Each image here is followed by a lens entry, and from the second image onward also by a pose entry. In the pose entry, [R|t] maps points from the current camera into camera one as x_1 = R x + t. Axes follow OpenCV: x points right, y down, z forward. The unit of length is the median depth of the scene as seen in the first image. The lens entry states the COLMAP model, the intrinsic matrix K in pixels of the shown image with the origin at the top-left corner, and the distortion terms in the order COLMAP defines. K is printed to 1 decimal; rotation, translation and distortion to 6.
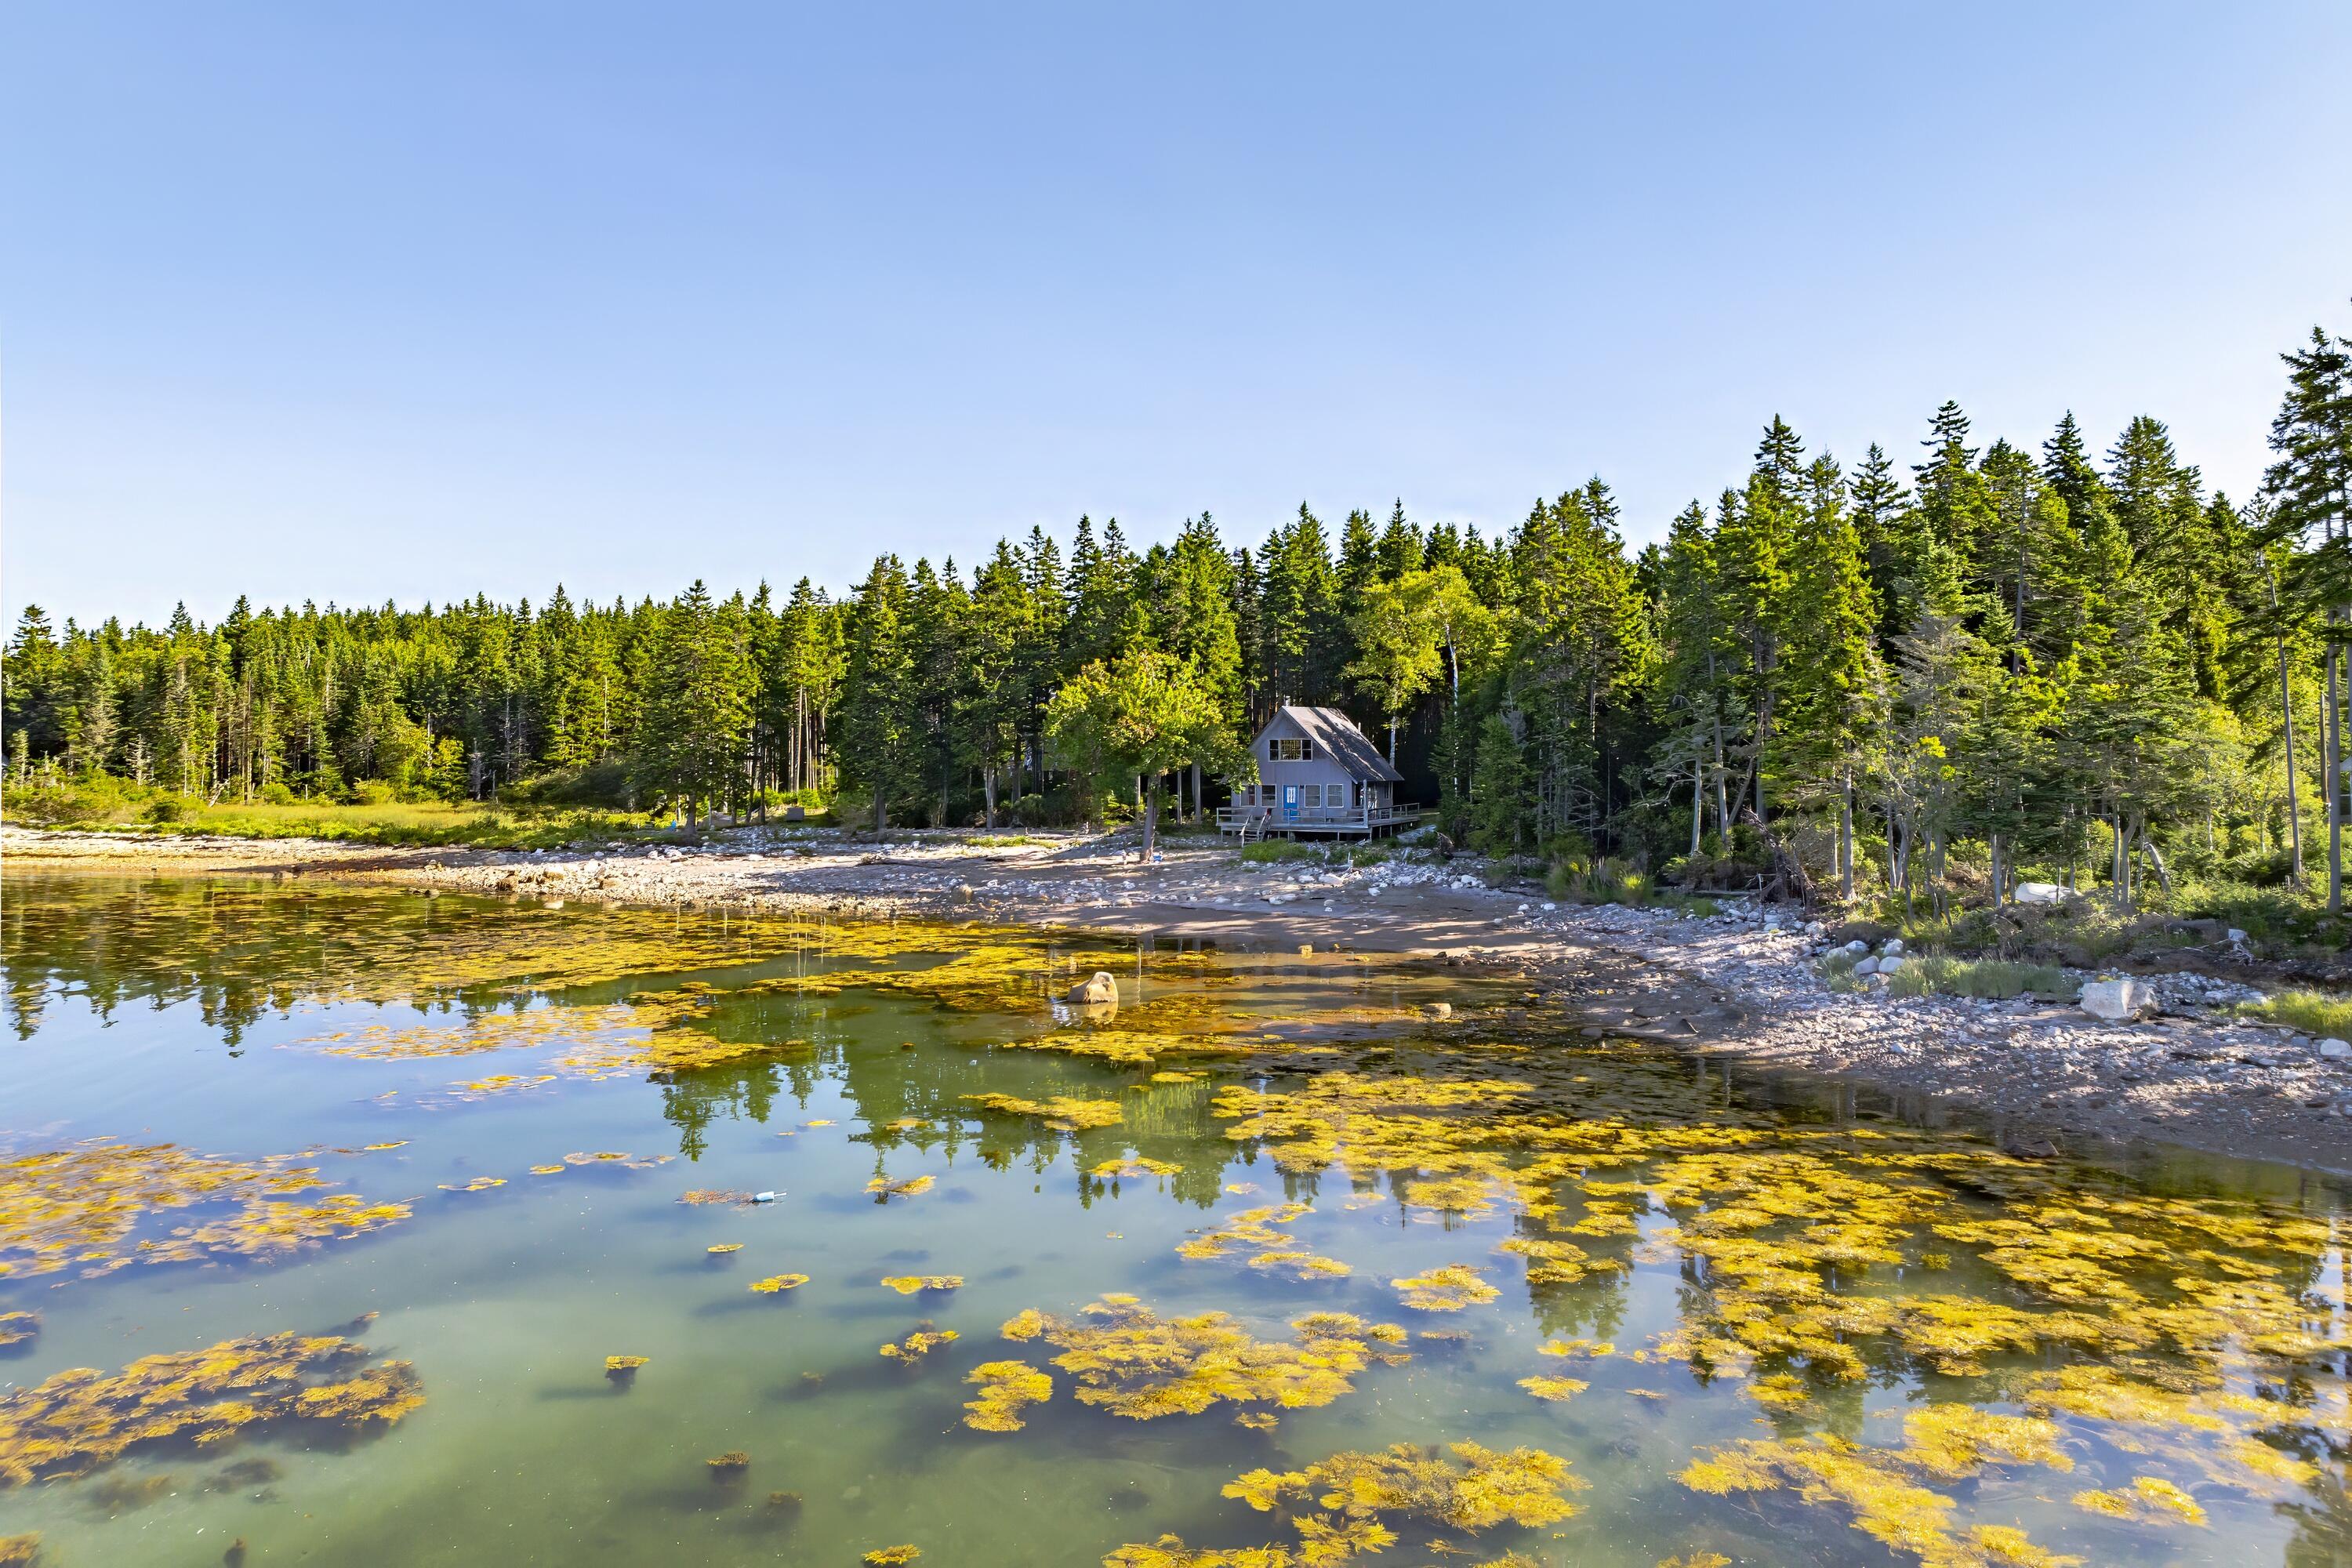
lens RADIAL K [[1647.5, 0, 1190.8], [0, 1647.5, 665.0], [0, 0, 1]] dist [-0.014441, 0.000113]
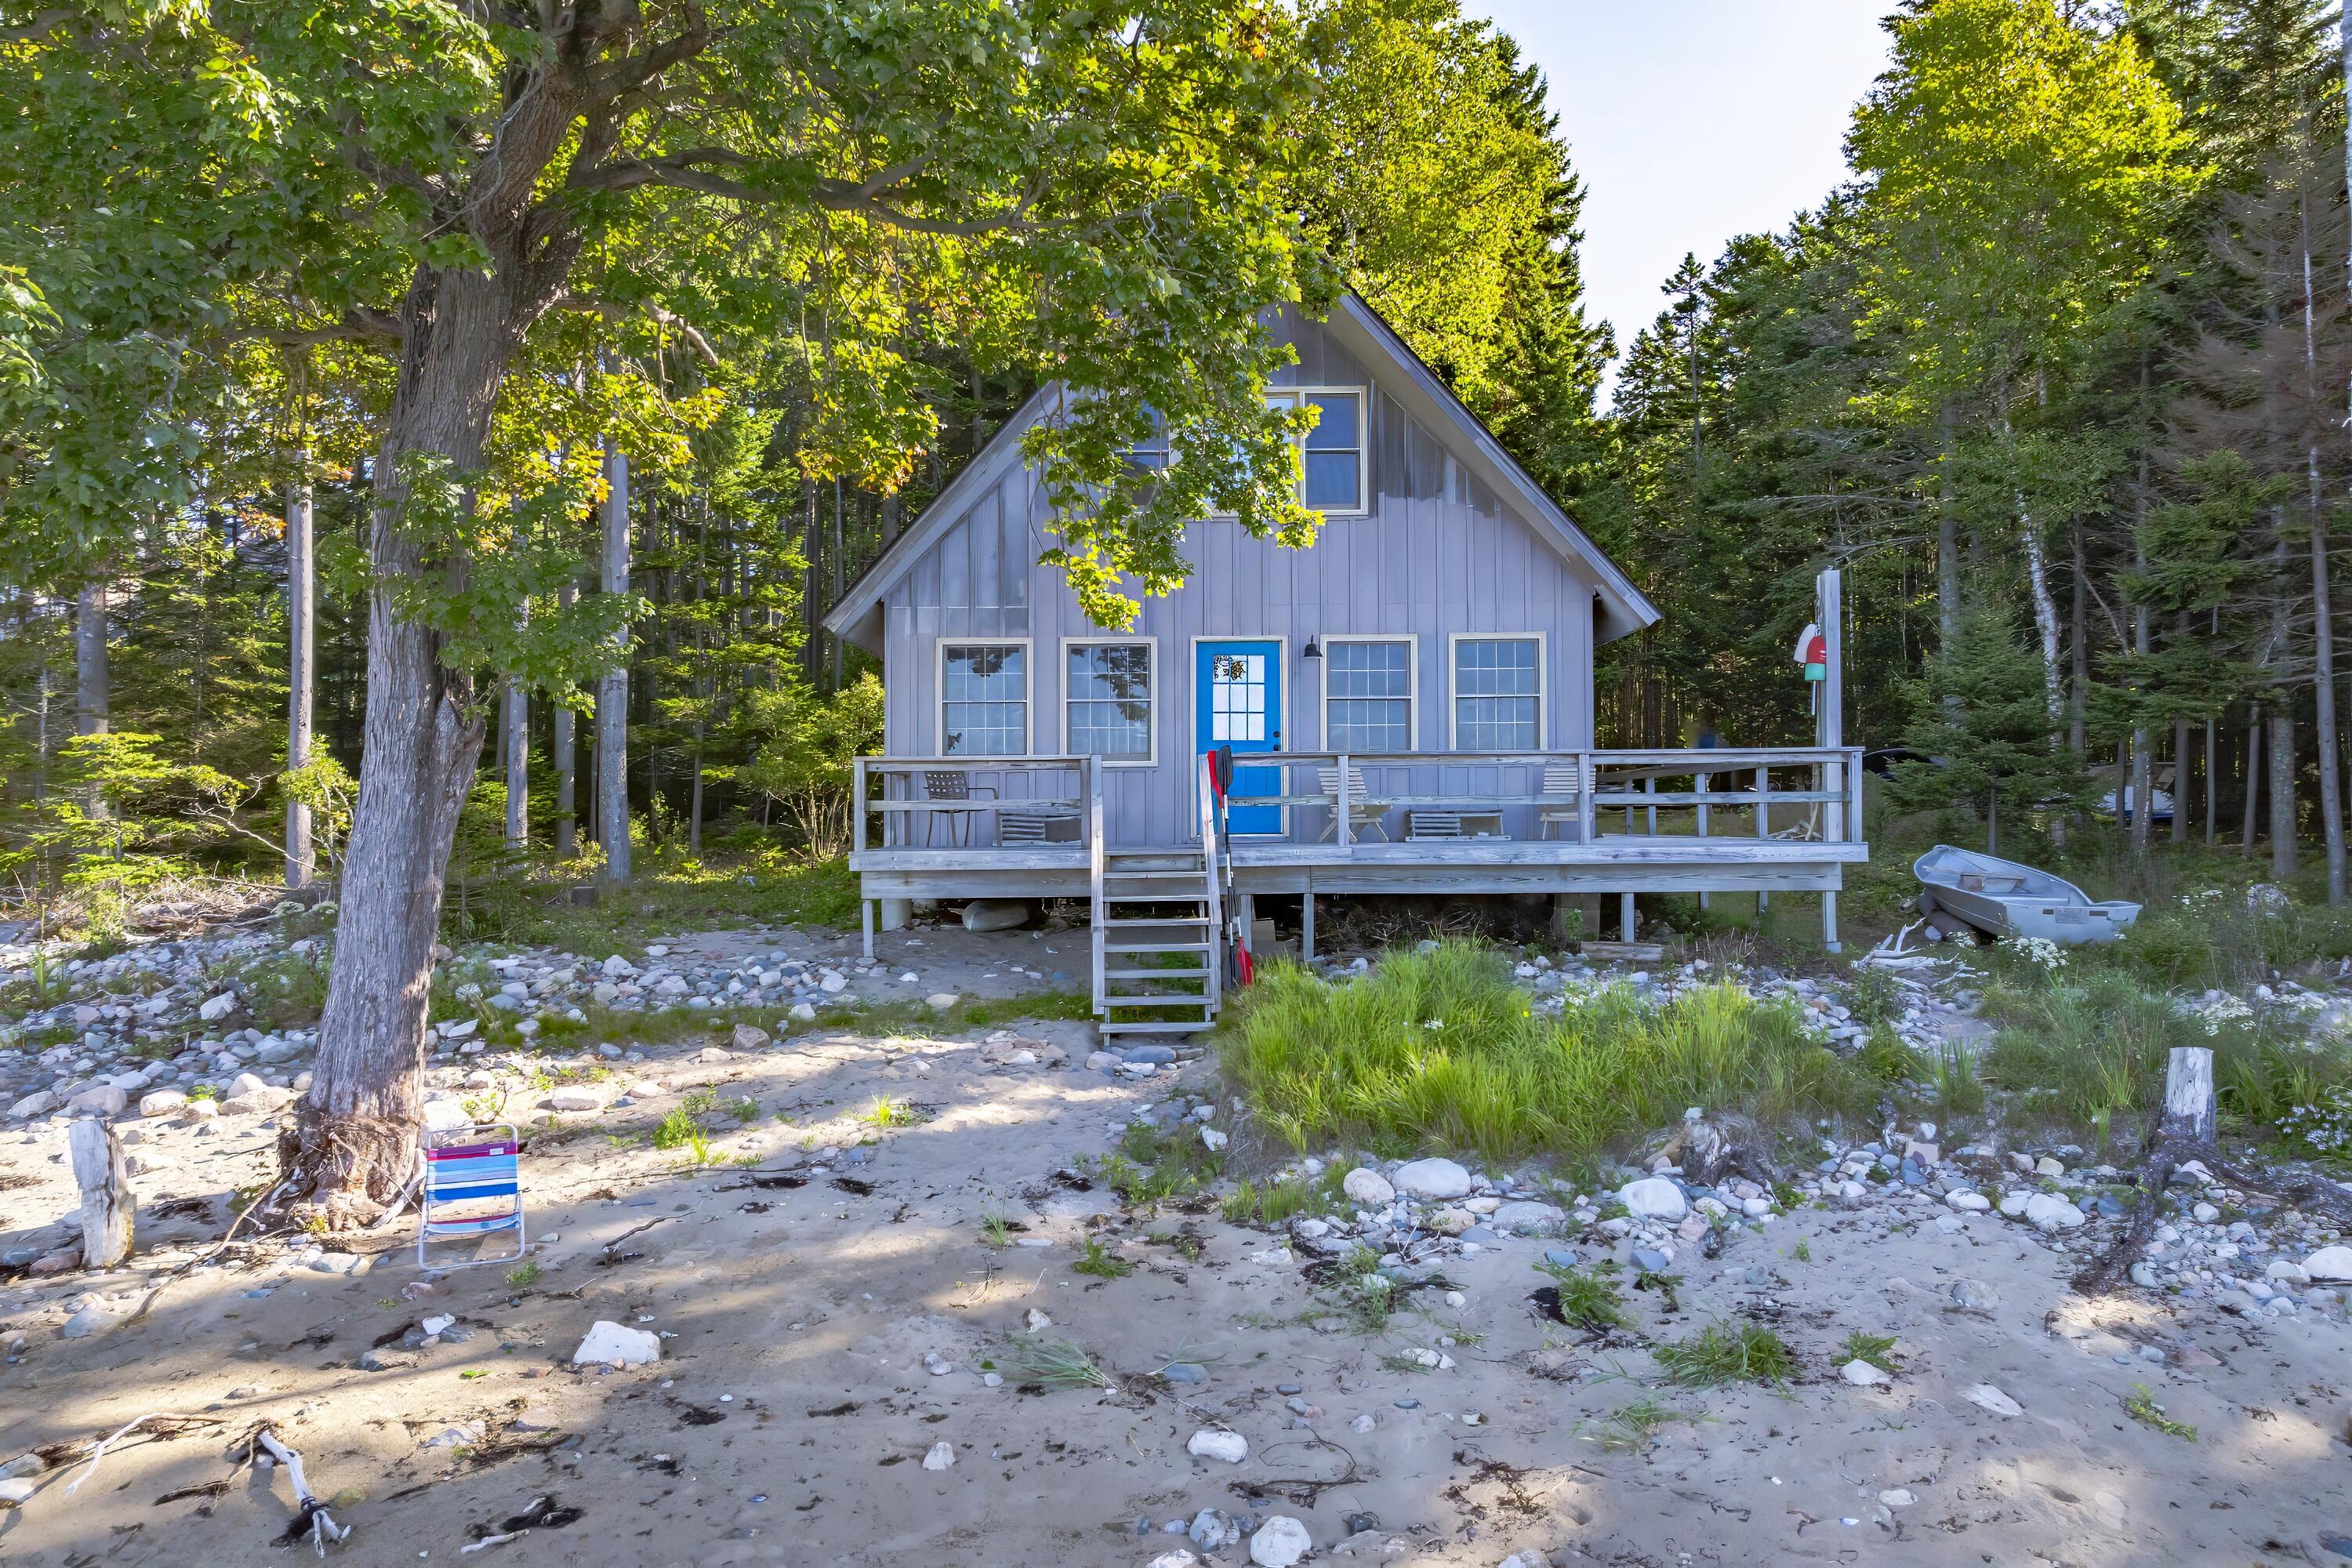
lens RADIAL K [[1647.5, 0, 1165.2], [0, 1647.5, 782.4], [0, 0, 1]] dist [-0.014441, 0.000113]
pose [[0.903508, 0.011127, 0.428428, -0.024862], [-0.020367, 0.999648, 0.016989, 0.086973], [-0.428088, -0.024076, 0.903416, 0.854500]]
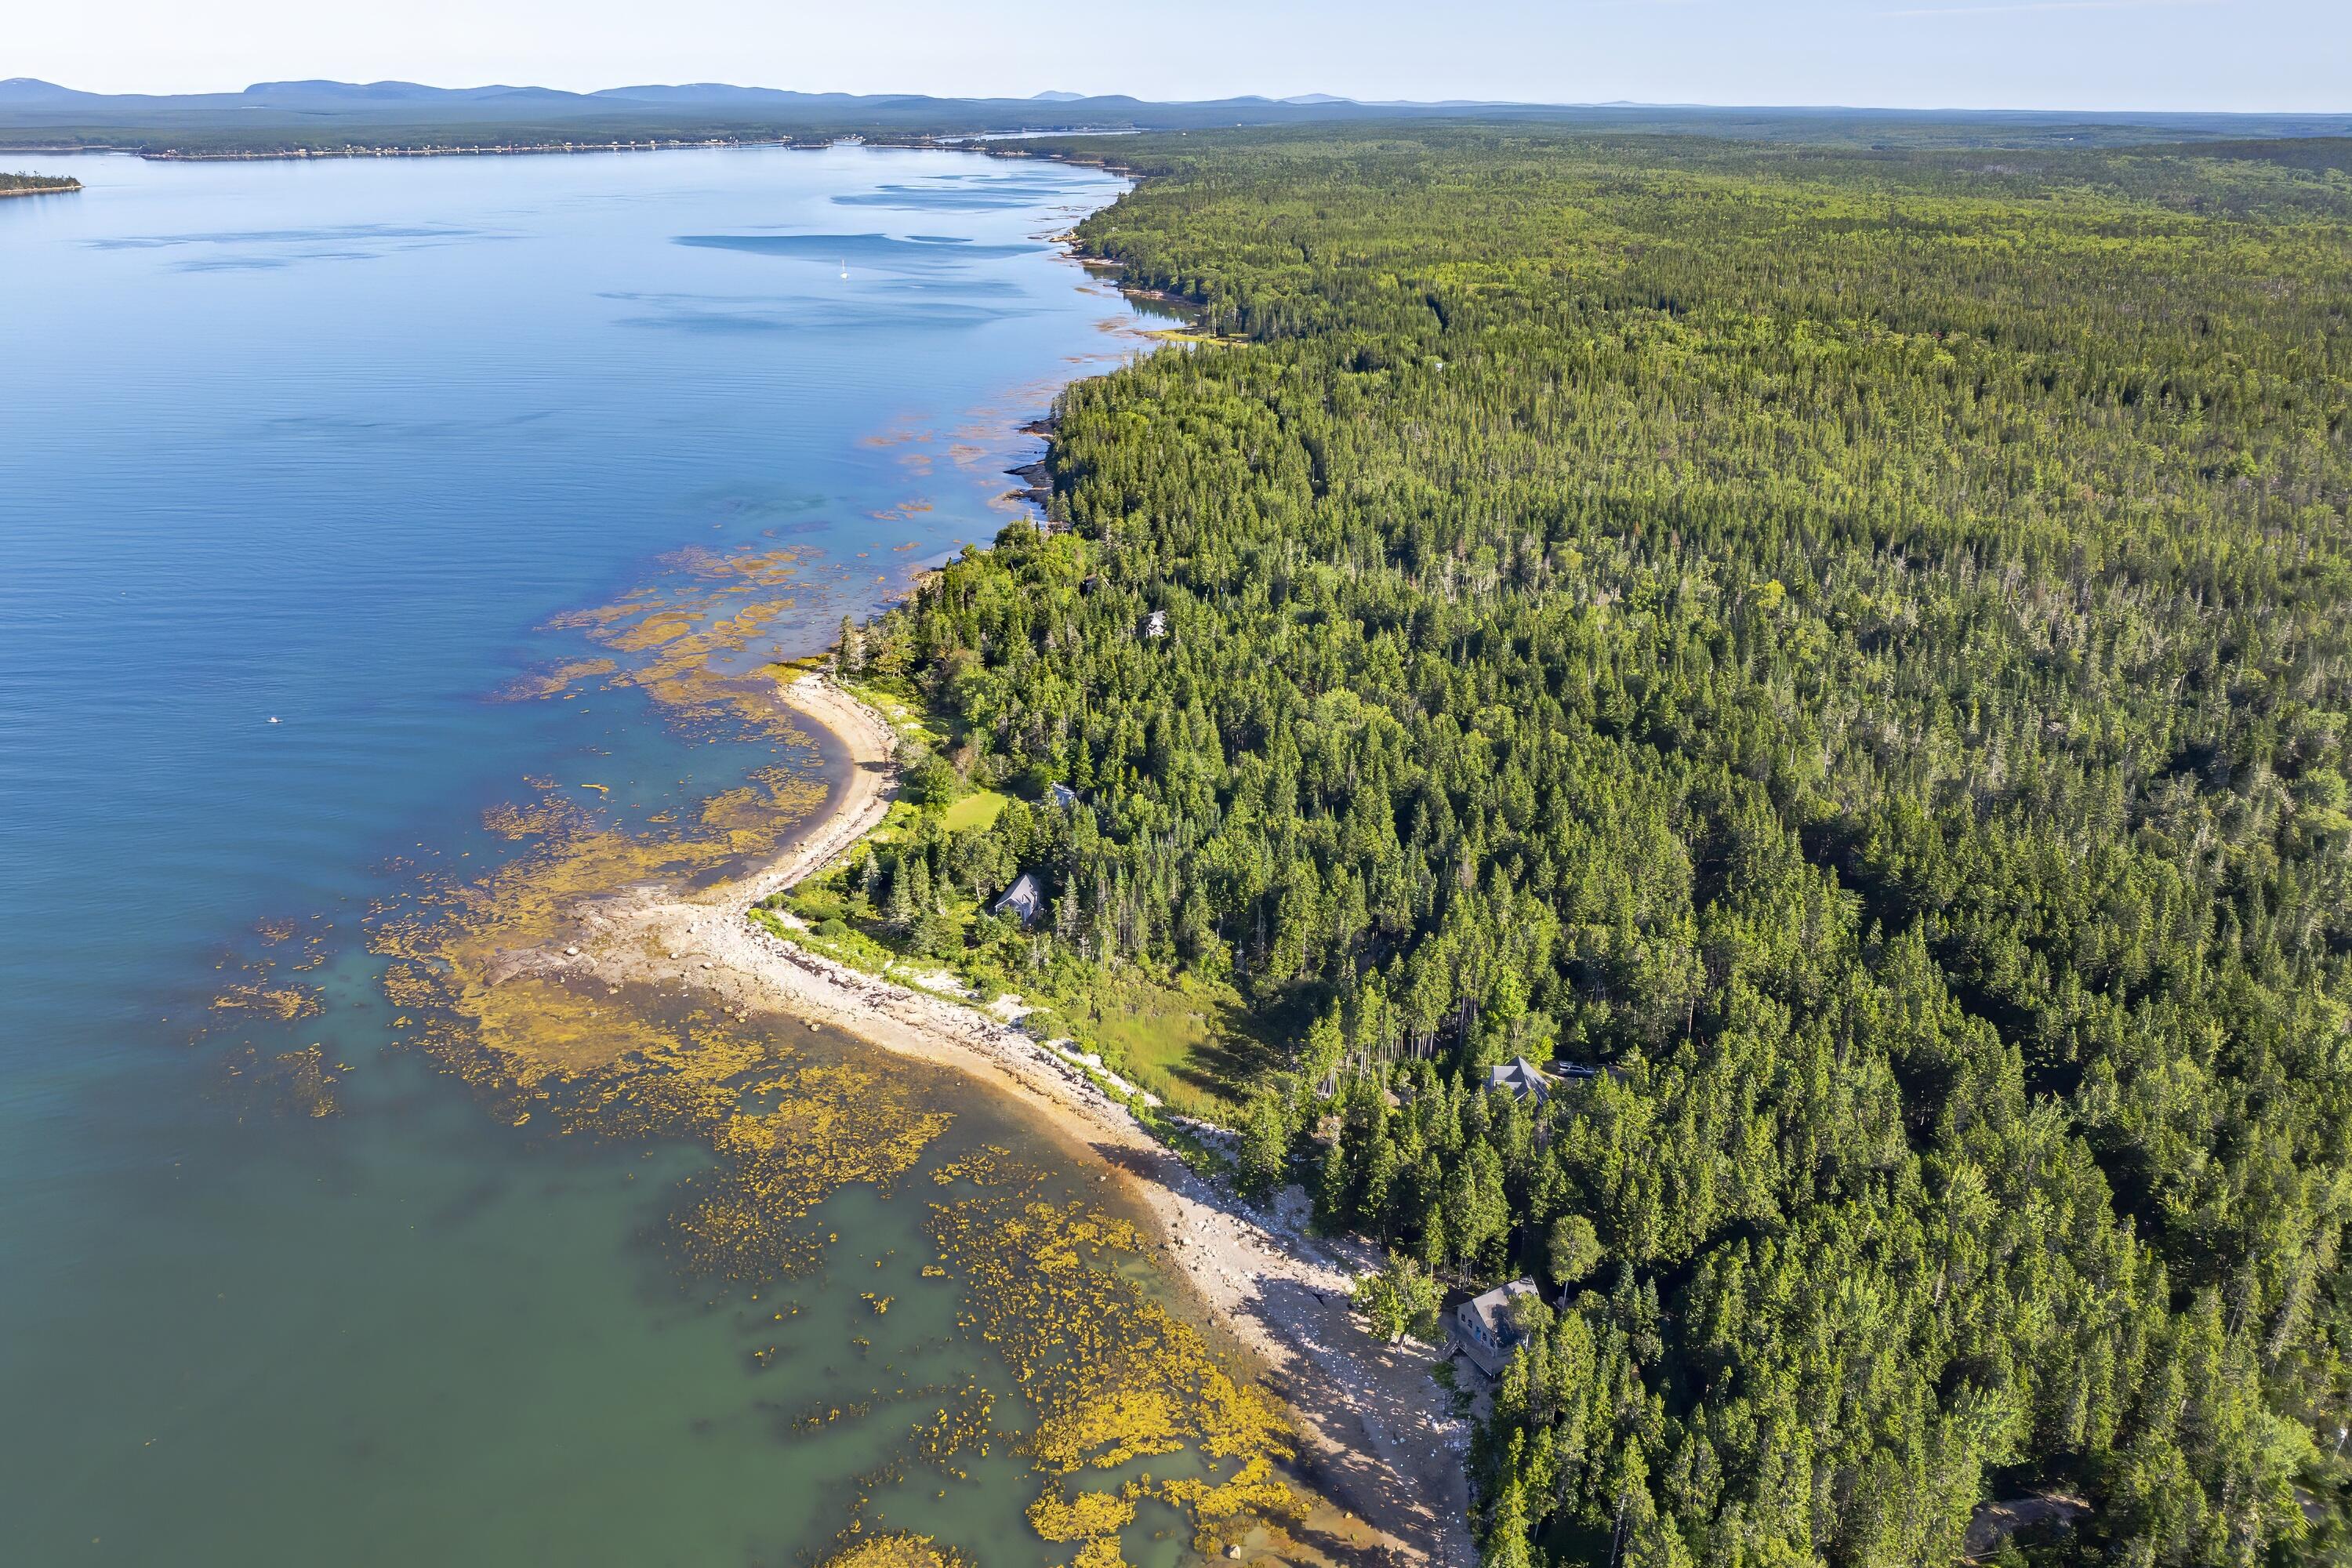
lens RADIAL K [[1647.5, 0, 1166.4], [0, 1647.5, 772.3], [0, 0, 1]] dist [-0.014441, 0.000113]
pose [[0.821800, 0.213709, -0.528179, 0.706893], [0.027795, 0.910854, 0.411792, -1.482124], [0.569098, -0.353091, 0.742600, -0.556480]]
